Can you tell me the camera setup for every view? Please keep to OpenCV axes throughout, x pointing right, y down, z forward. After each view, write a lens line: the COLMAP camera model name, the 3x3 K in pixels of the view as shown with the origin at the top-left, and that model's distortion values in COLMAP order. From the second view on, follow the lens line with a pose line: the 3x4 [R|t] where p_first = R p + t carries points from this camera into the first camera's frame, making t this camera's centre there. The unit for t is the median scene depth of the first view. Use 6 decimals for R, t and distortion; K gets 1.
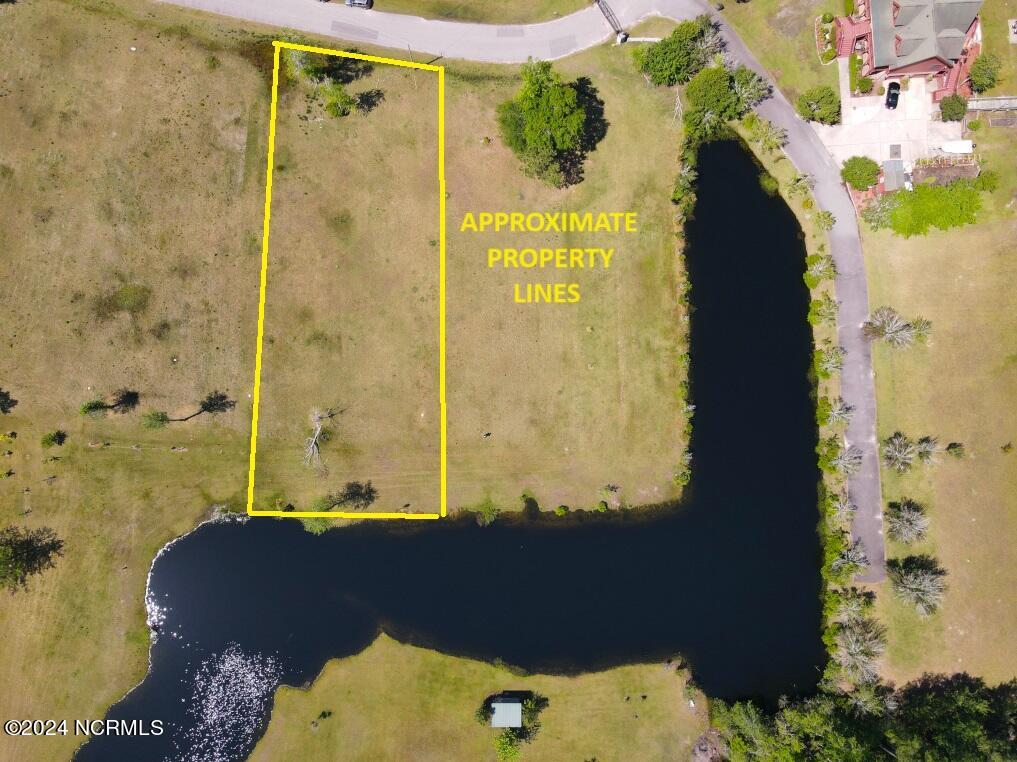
lens RADIAL K [[742.3, 0, 508.5], [0, 742.3, 381.0], [0, 0, 1]] dist [0.007227, 0.014392]
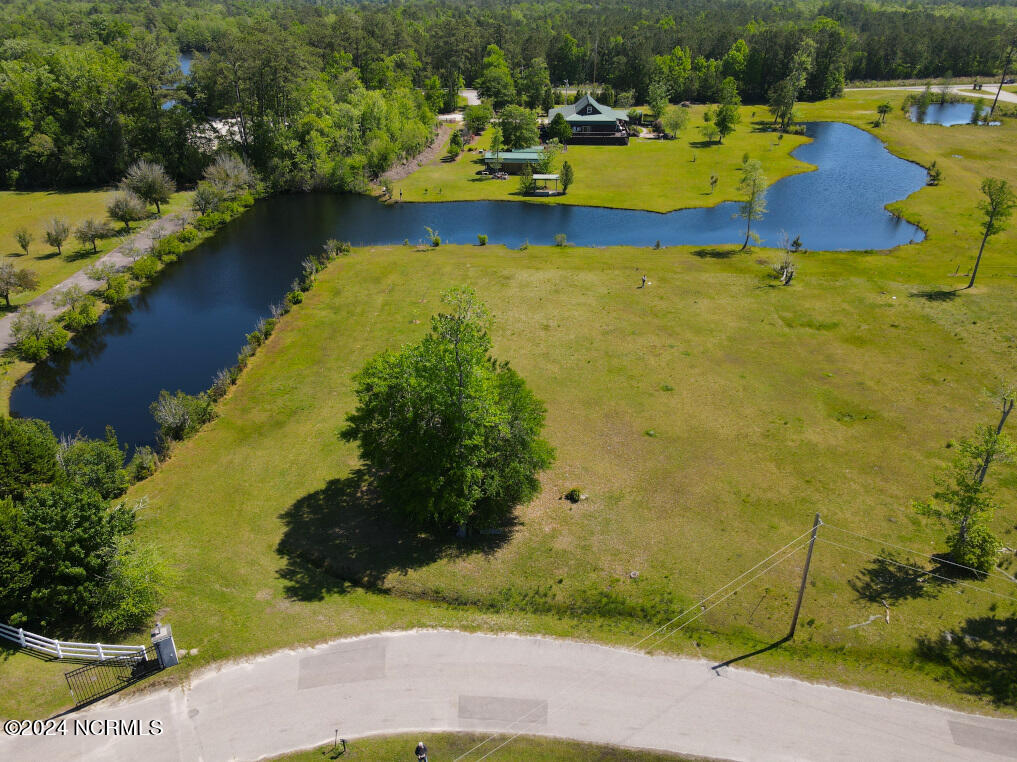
lens RADIAL K [[742.3, 0, 508.5], [0, 742.3, 381.0], [0, 0, 1]] dist [0.007227, 0.014392]
pose [[-0.998530, -0.016763, 0.051540, -0.012993], [0.053552, -0.451512, 0.890657, -0.678097], [0.008341, 0.892108, 0.451746, 0.743357]]
